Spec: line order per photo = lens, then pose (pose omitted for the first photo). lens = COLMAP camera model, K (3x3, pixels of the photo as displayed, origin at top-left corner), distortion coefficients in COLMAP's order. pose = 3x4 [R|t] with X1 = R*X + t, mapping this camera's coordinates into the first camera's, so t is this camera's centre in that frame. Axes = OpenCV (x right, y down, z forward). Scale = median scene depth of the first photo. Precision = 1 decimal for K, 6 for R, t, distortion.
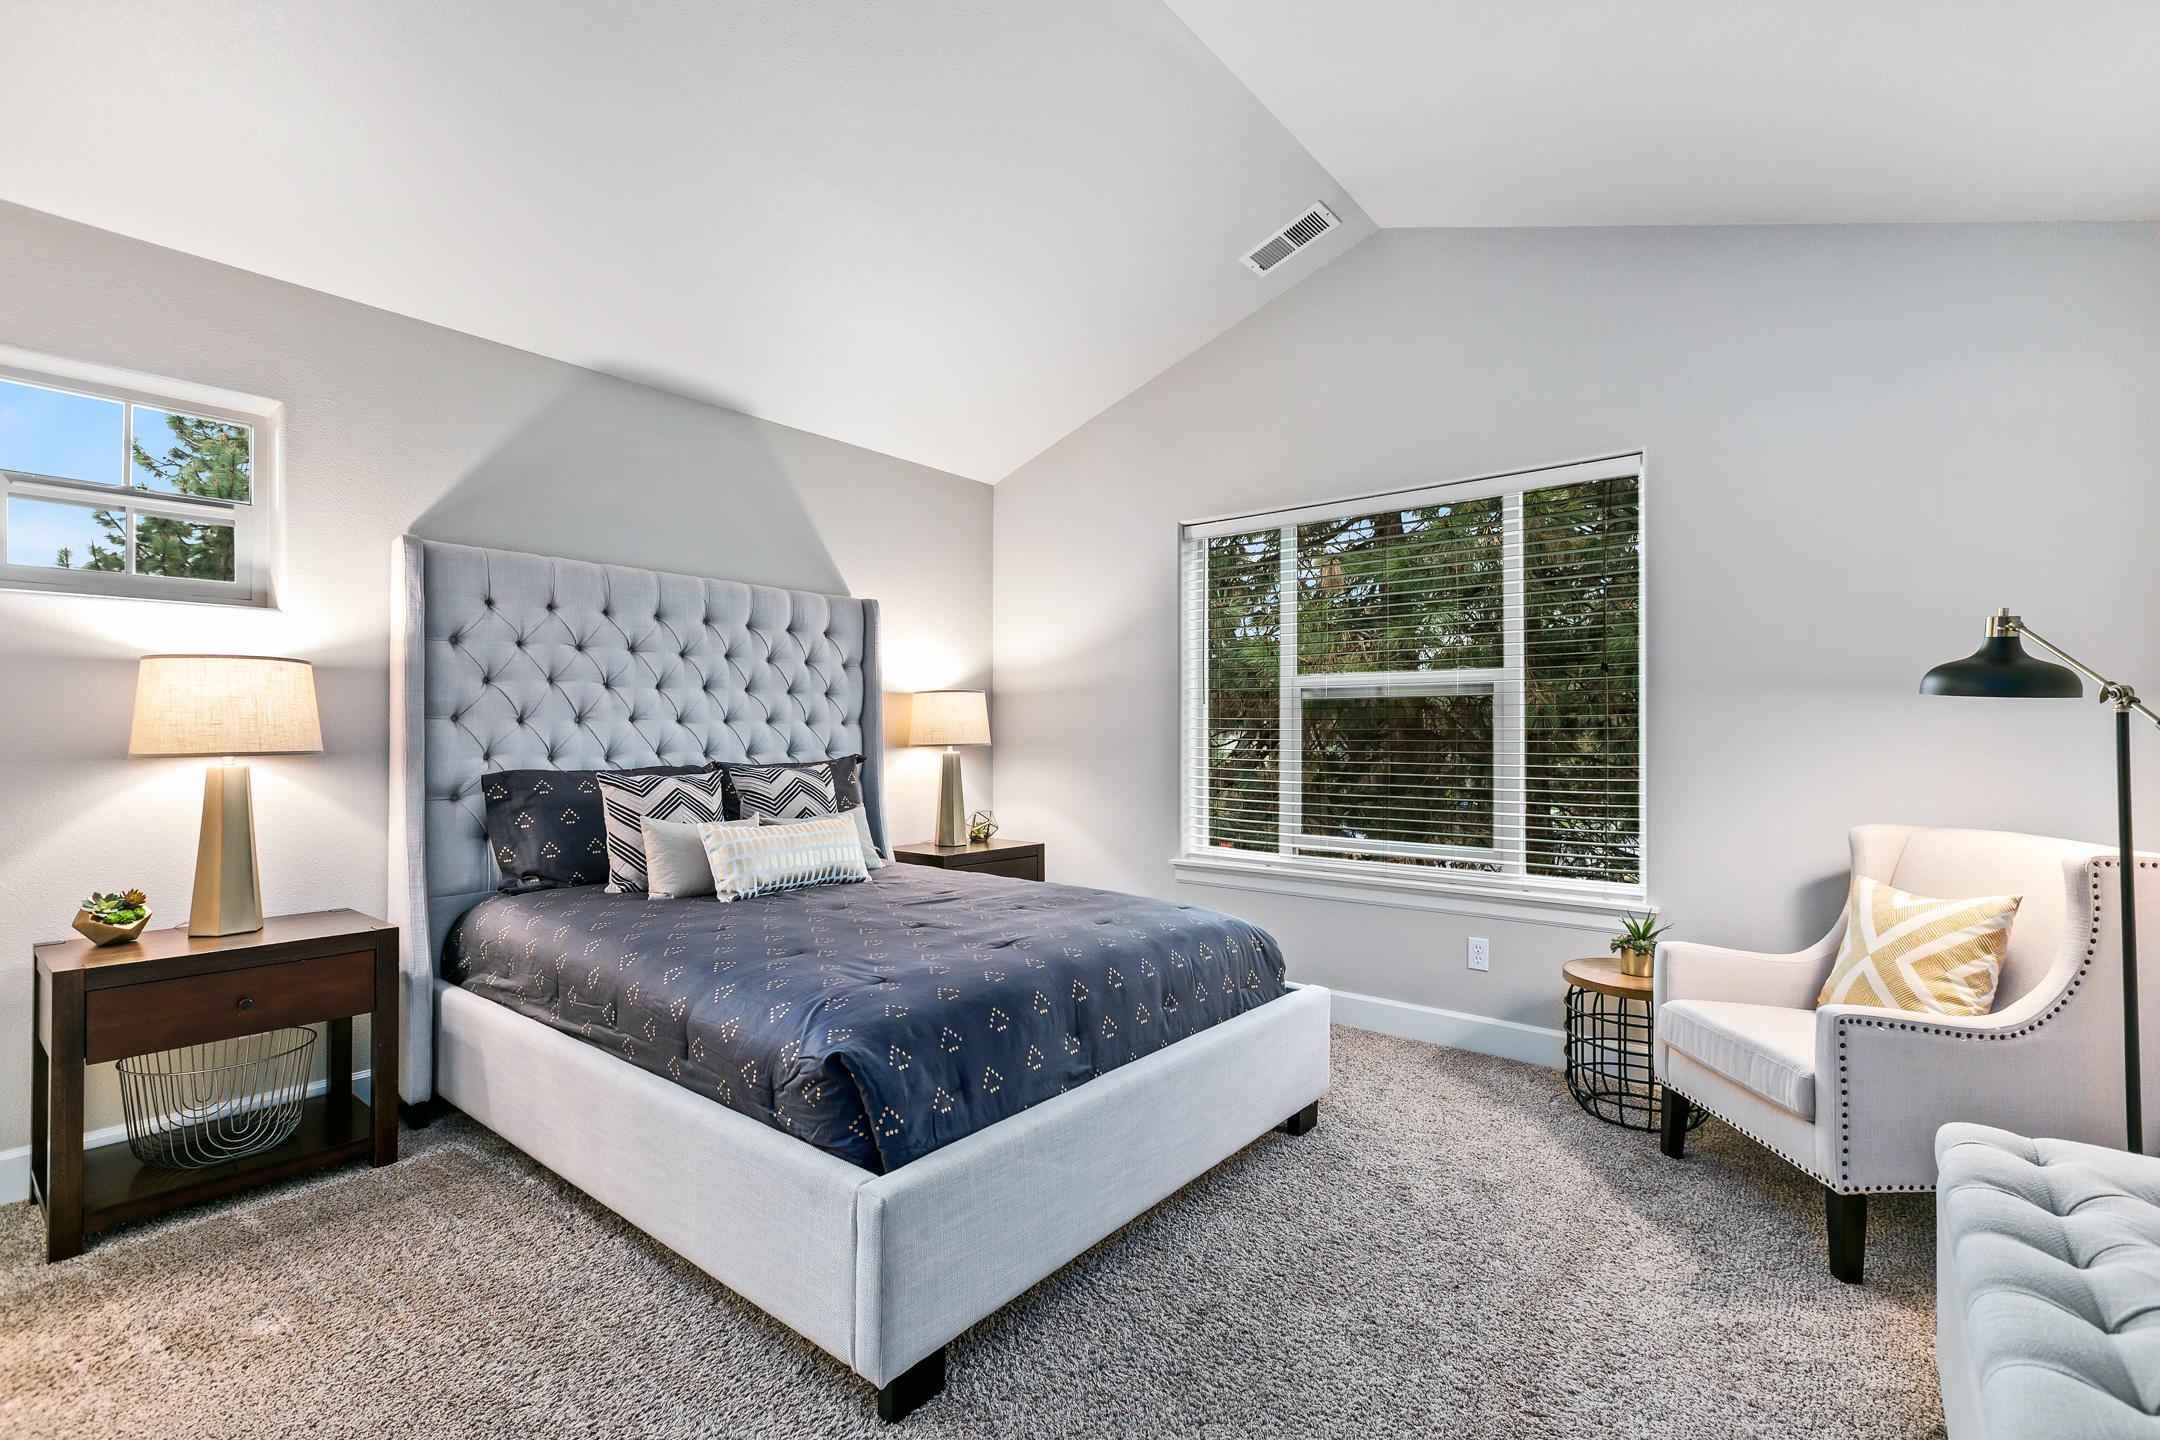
lens RADIAL K [[966.0, 0, 1079.6], [0, 966.0, 737.3], [0, 0, 1]] dist [0.001169, 0.000083]
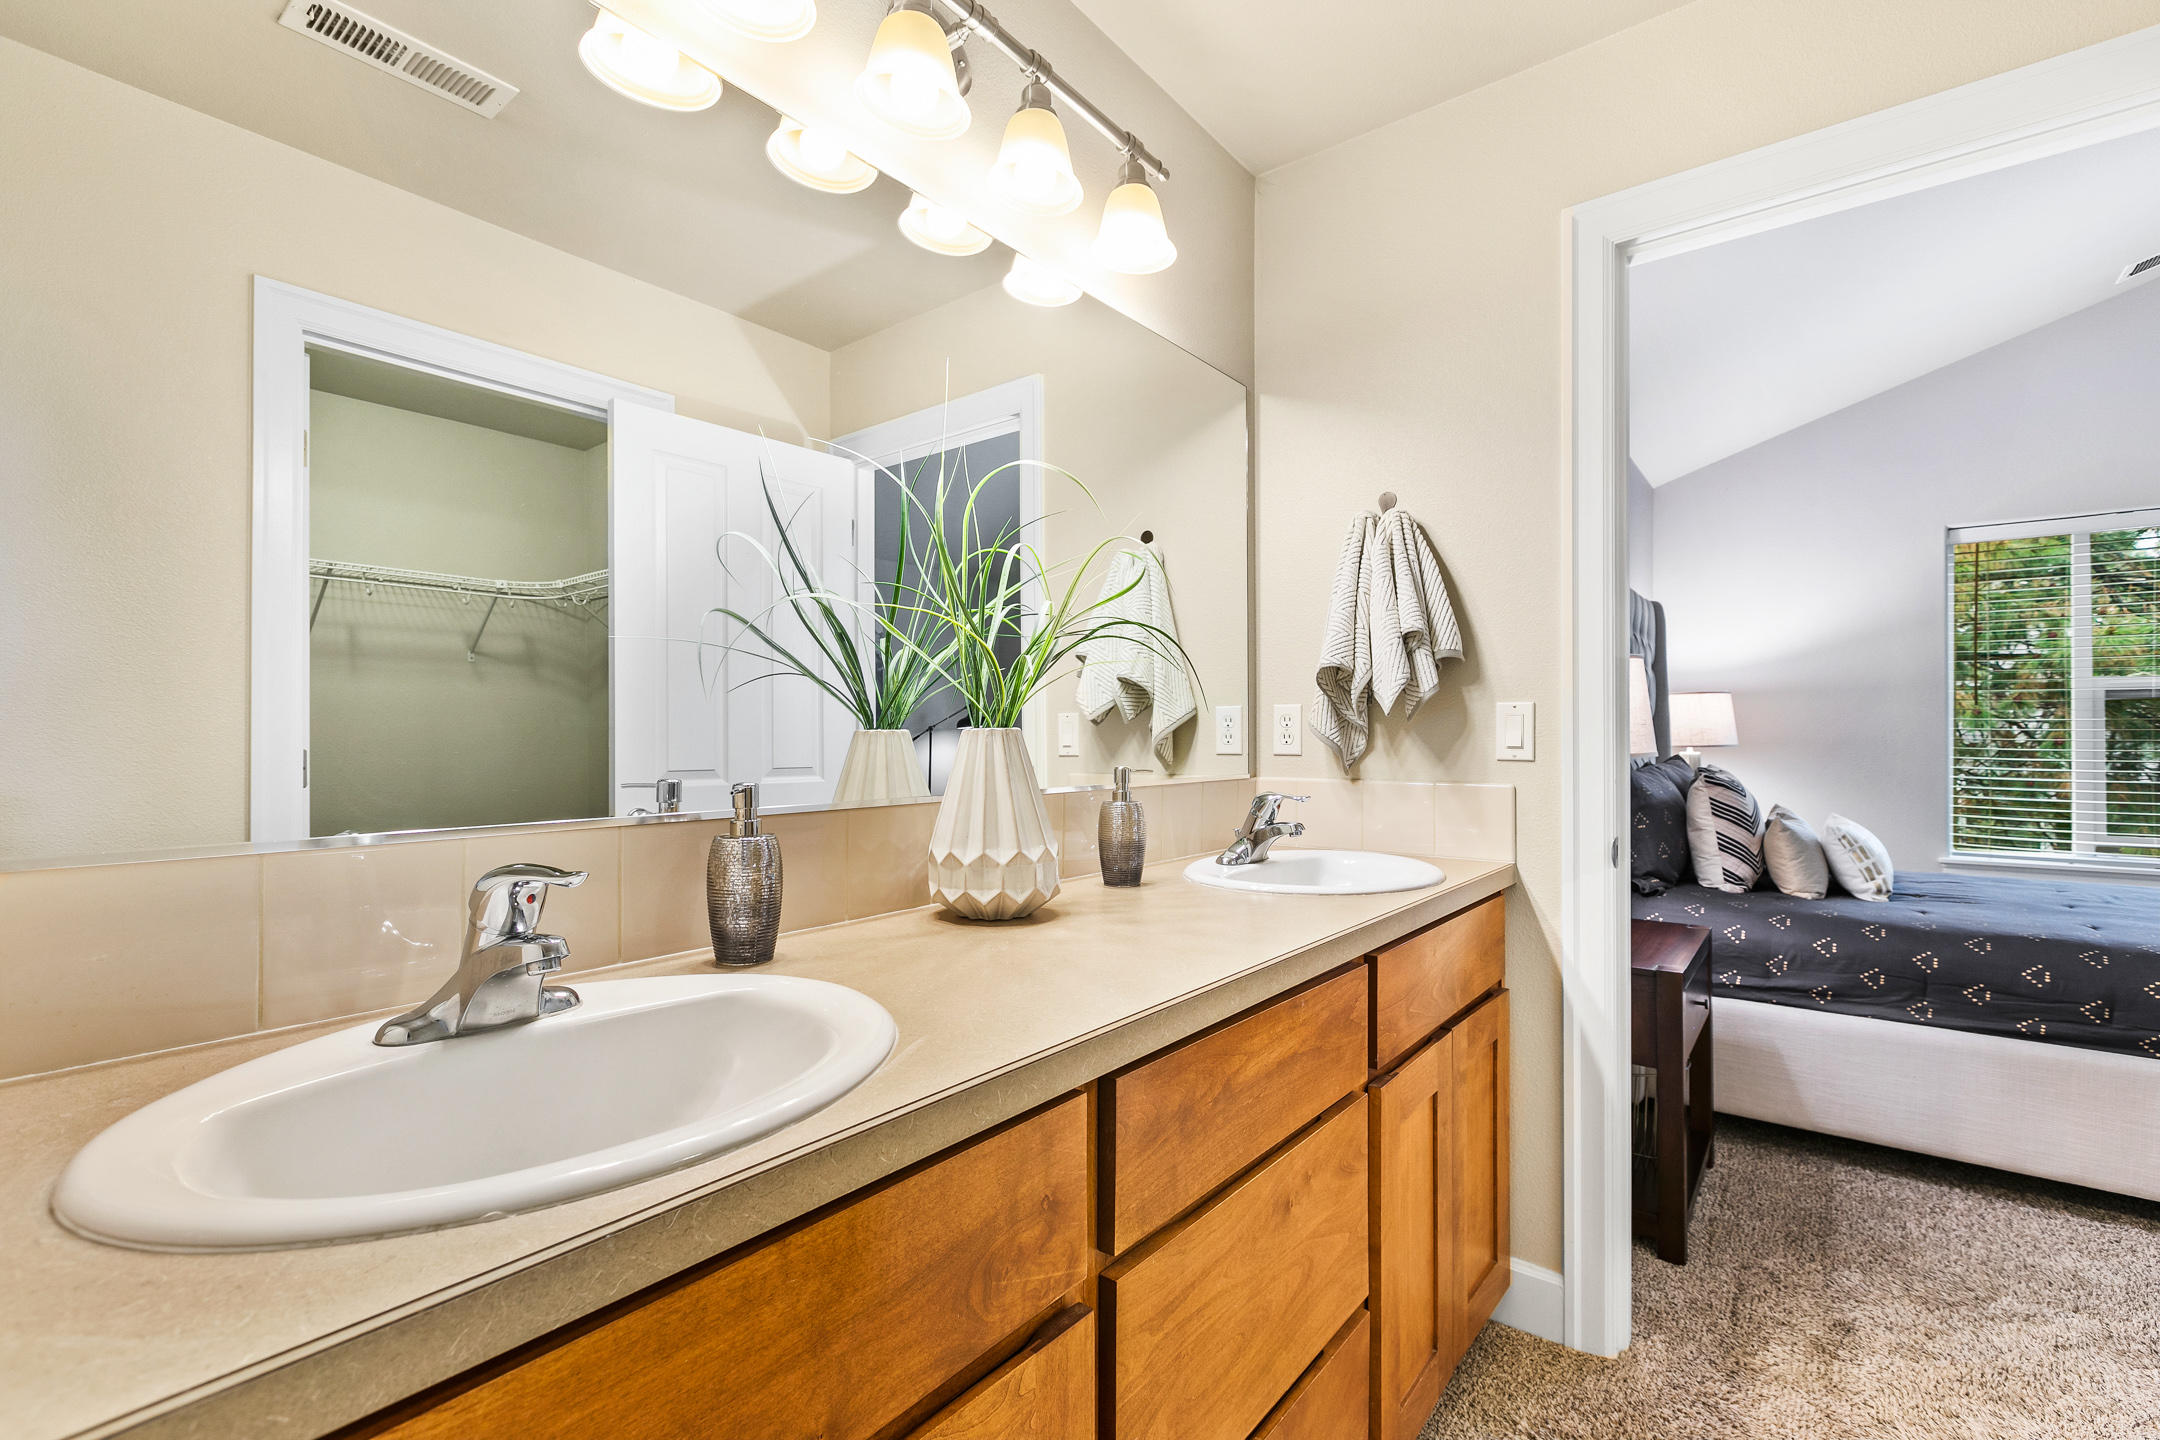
lens RADIAL K [[966.0, 0, 1079.6], [0, 966.0, 737.3], [0, 0, 1]] dist [0.001169, 0.000083]
pose [[0.999773, -0.001541, 0.021244, -0.866021], [0.001442, 0.999988, 0.004659, -0.005748], [-0.021251, -0.004627, 0.999763, -0.000227]]
